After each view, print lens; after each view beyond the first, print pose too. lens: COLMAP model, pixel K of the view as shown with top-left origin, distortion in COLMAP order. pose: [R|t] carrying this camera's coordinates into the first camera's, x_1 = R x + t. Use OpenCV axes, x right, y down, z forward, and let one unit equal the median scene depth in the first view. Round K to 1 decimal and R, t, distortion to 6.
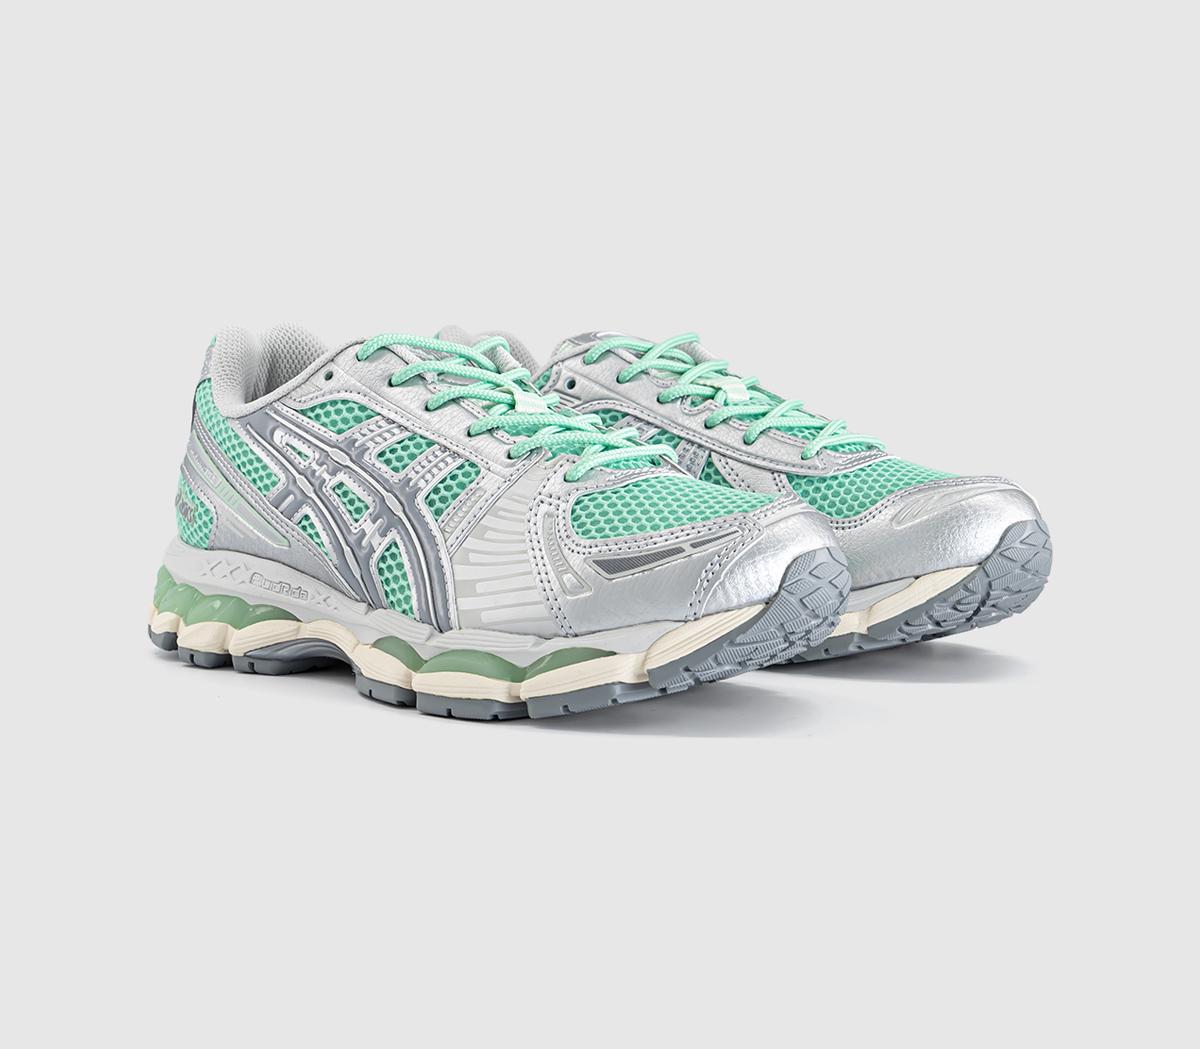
lens RADIAL K [[2280.6, 0, 600.1], [0, 2280.6, 389.5], [0, 0, 1]] dist [-0.013408, -0.099861]
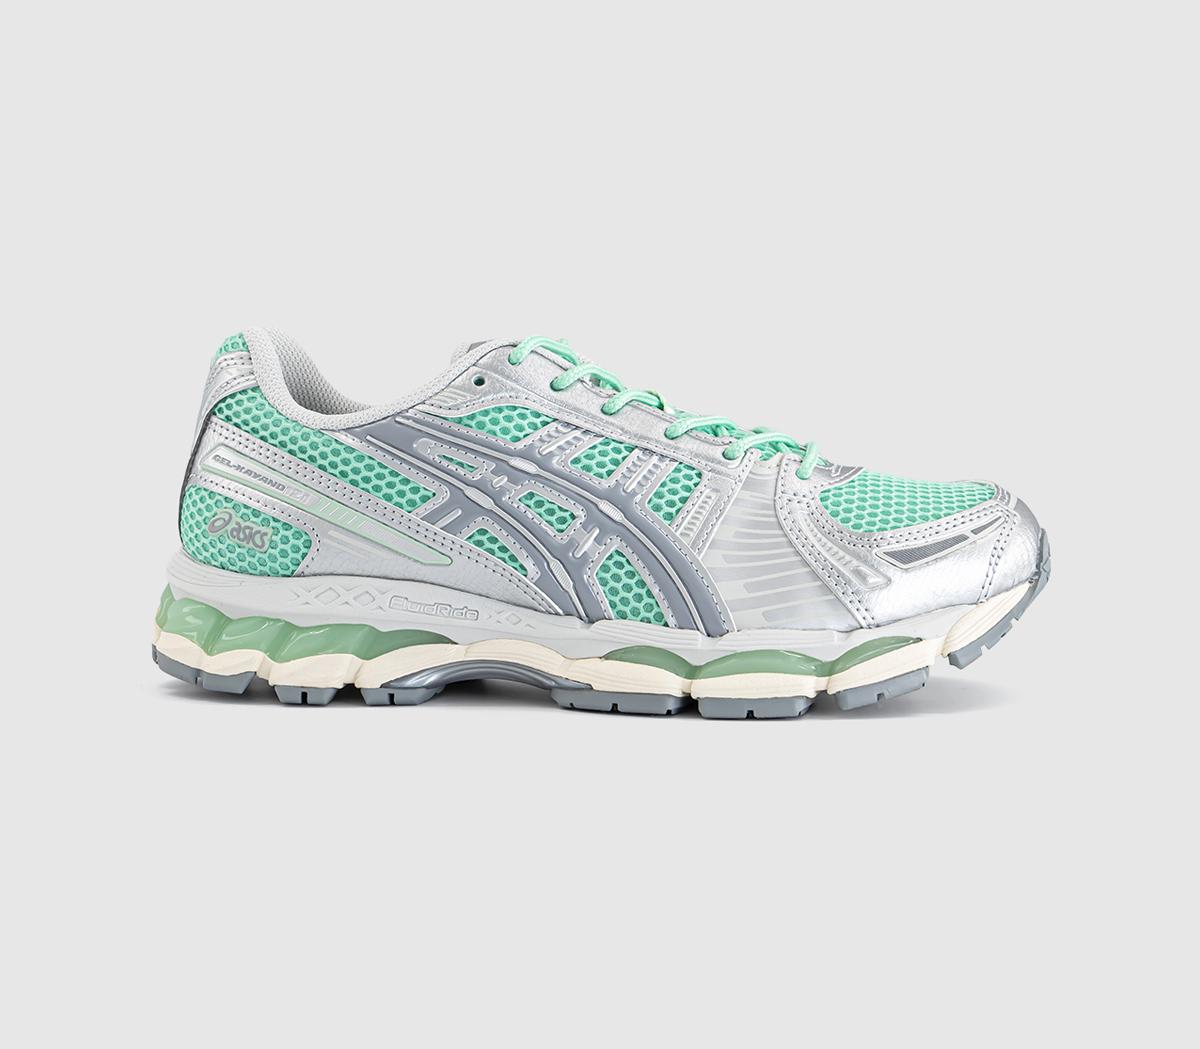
lens RADIAL K [[2280.6, 0, 600.1], [0, 2280.6, 389.5], [0, 0, 1]] dist [-0.013408, -0.099861]
pose [[0.816691, -0.016396, 0.576842, -0.642057], [0.020022, 0.999800, 0.000072, -0.001737], [-0.576727, 0.011491, 0.816856, 0.205229]]
